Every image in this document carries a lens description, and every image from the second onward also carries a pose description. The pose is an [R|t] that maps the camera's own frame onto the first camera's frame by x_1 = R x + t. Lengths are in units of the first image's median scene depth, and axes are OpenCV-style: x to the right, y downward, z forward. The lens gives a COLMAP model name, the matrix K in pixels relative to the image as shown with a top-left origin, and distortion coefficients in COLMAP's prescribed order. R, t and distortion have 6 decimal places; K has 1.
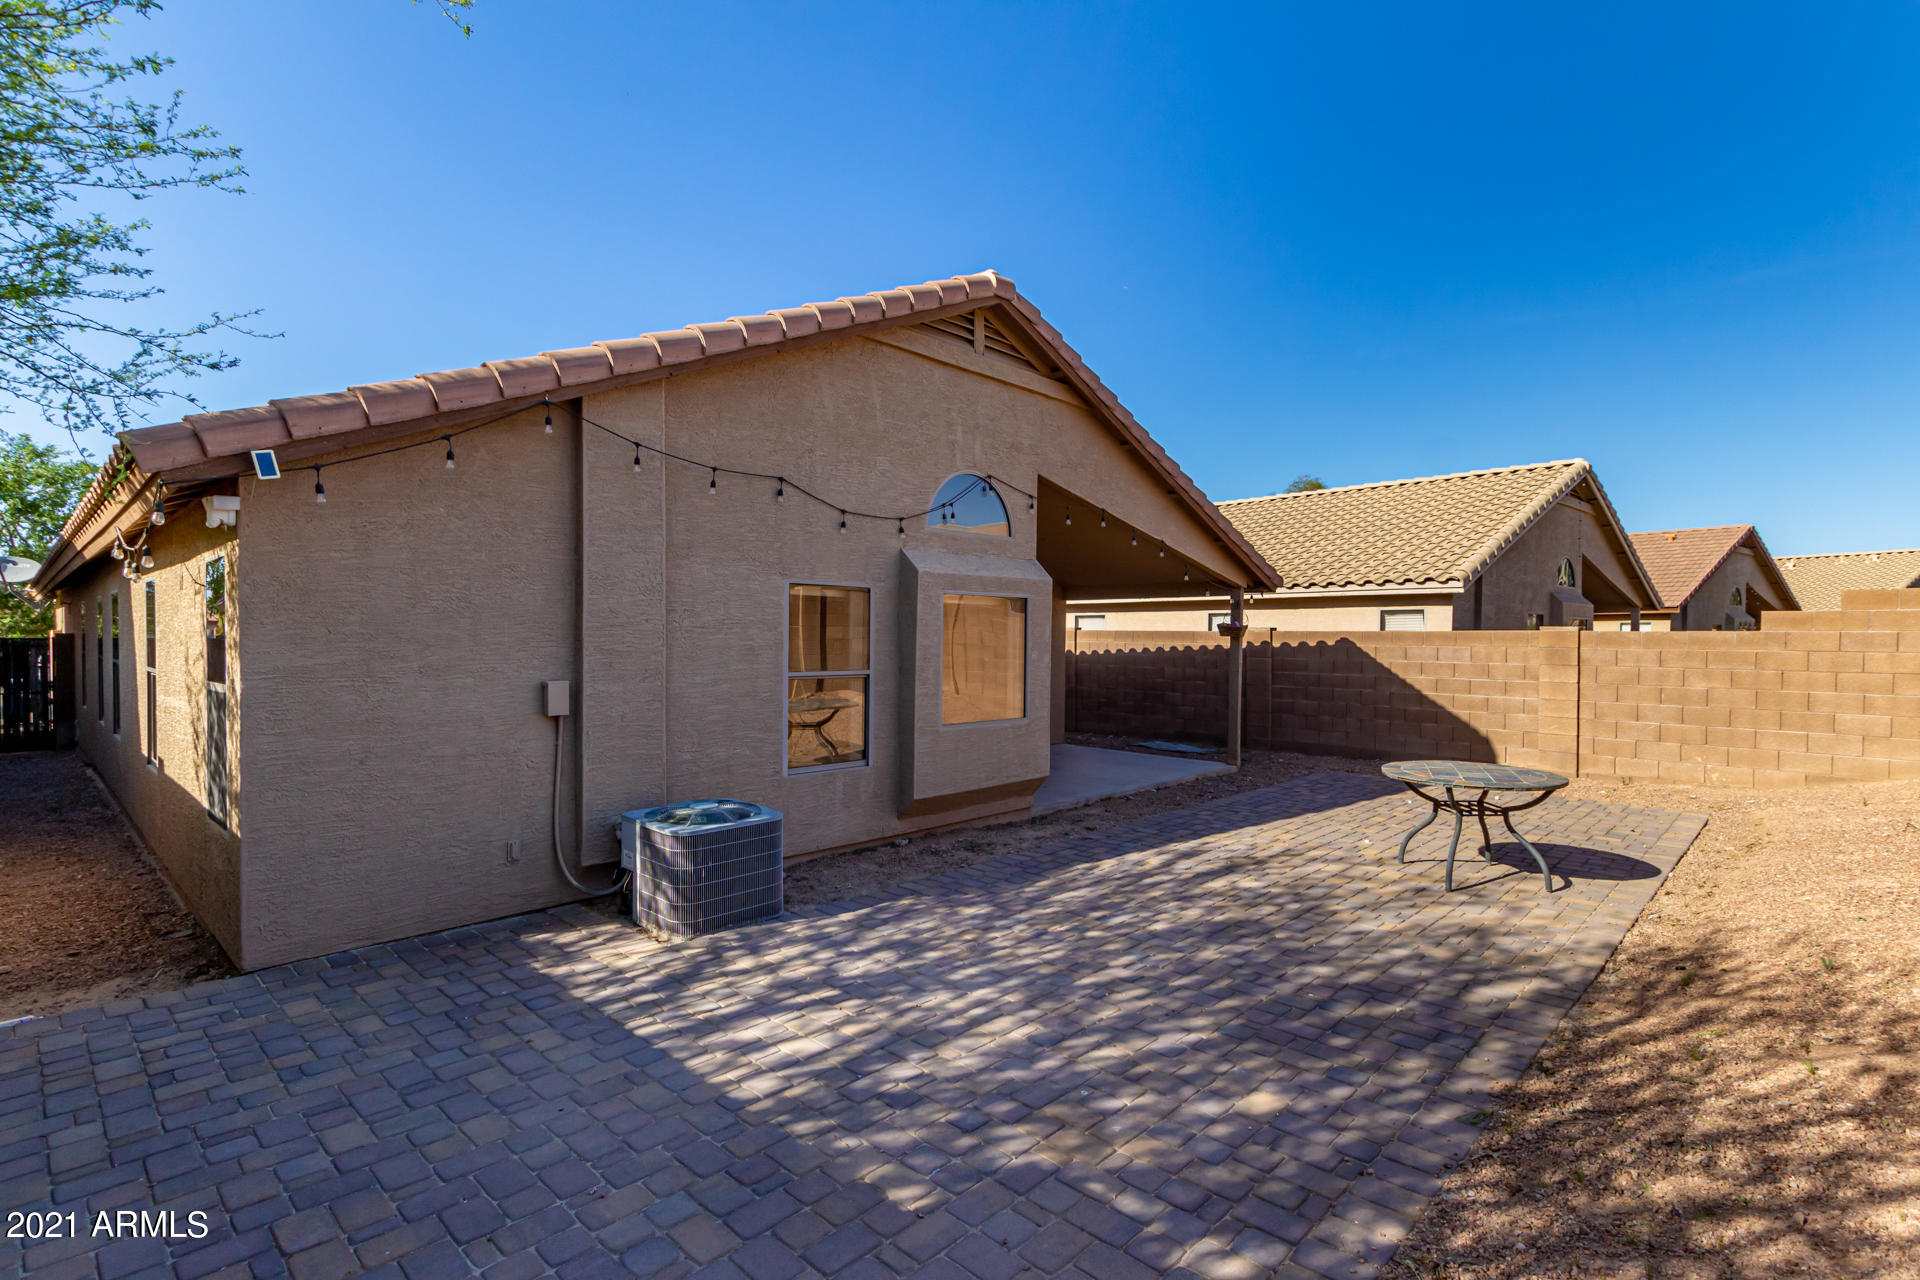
lens RADIAL K [[887.5, 0, 942.0], [0, 887.5, 649.2], [0, 0, 1]] dist [0.013268, -0.003167]
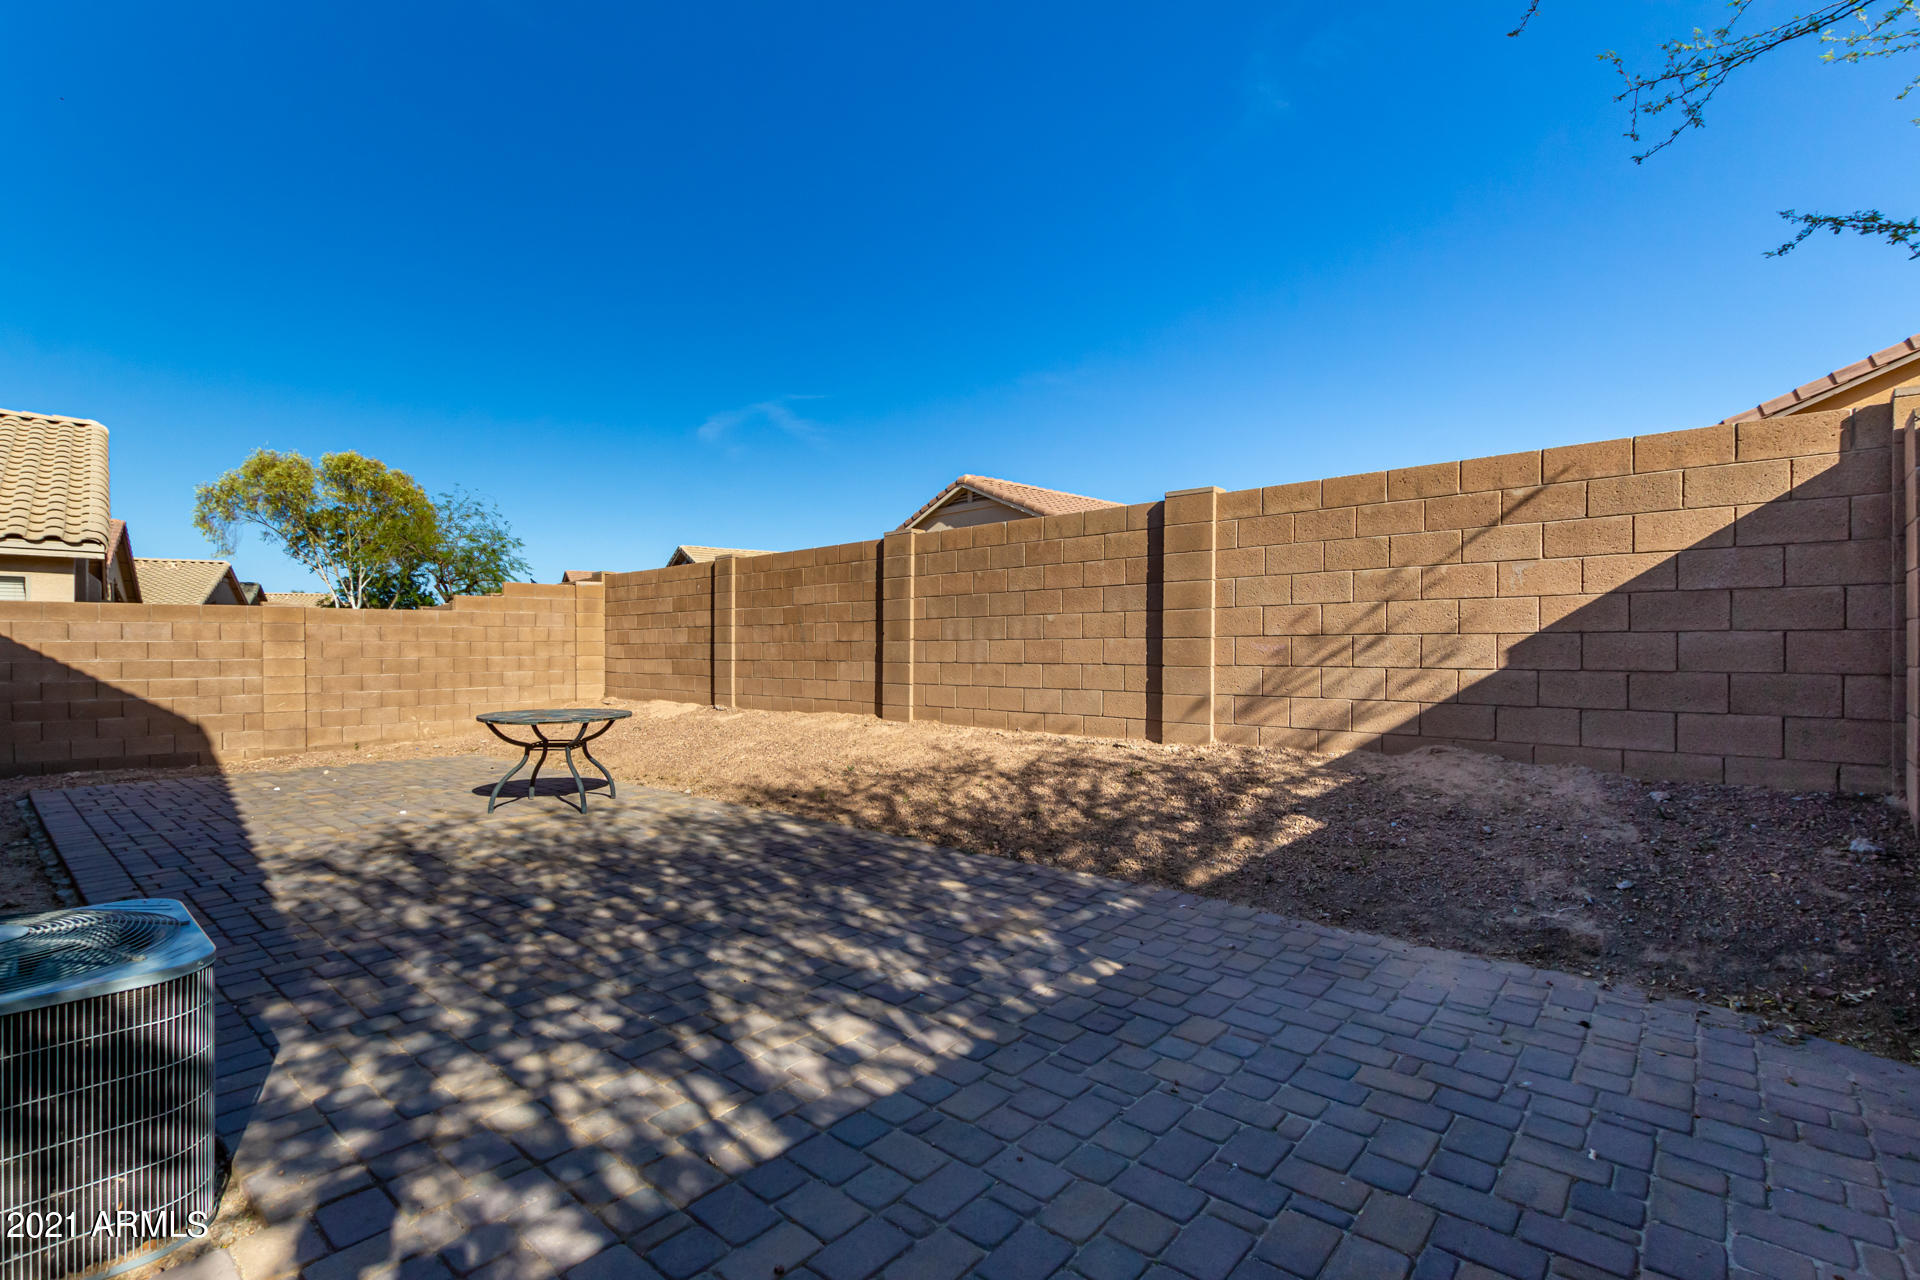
lens RADIAL K [[887.5, 0, 946.0], [0, 887.5, 636.5], [0, 0, 1]] dist [0.013268, -0.003167]
pose [[-0.046051, 0.007708, 0.998909, -0.423146], [0.016669, 0.999837, -0.006947, 0.040788], [-0.998800, 0.016331, -0.046172, 0.406760]]
